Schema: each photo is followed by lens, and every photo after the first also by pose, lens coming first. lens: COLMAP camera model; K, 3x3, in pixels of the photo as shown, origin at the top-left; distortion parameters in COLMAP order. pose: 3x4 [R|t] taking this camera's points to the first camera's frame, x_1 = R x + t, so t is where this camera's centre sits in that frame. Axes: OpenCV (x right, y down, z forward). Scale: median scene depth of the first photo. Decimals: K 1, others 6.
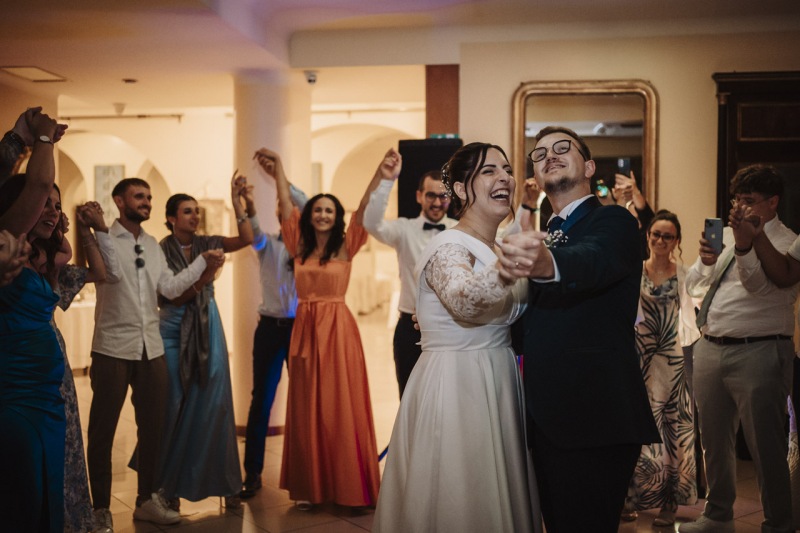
lens RADIAL K [[872.4, 0, 400.5], [0, 872.4, 259.4], [0, 0, 1]] dist [0.012172, 0.000000]
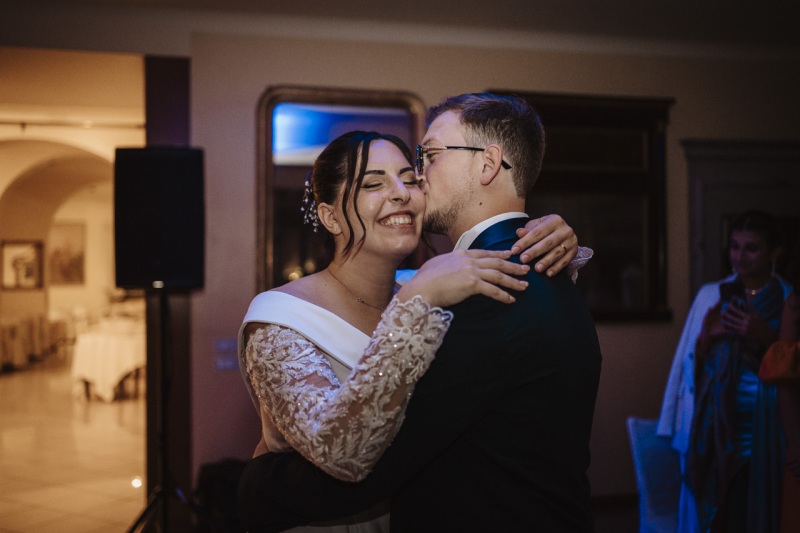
lens RADIAL K [[821.8, 0, 398.9], [0, 821.8, 266.2], [0, 0, 1]] dist [-0.011479, 0.000000]
pose [[0.925261, -0.006632, 0.379273, -0.041749], [0.015285, 0.999687, -0.019807, -0.018658], [-0.379023, 0.024124, 0.925073, 0.260534]]
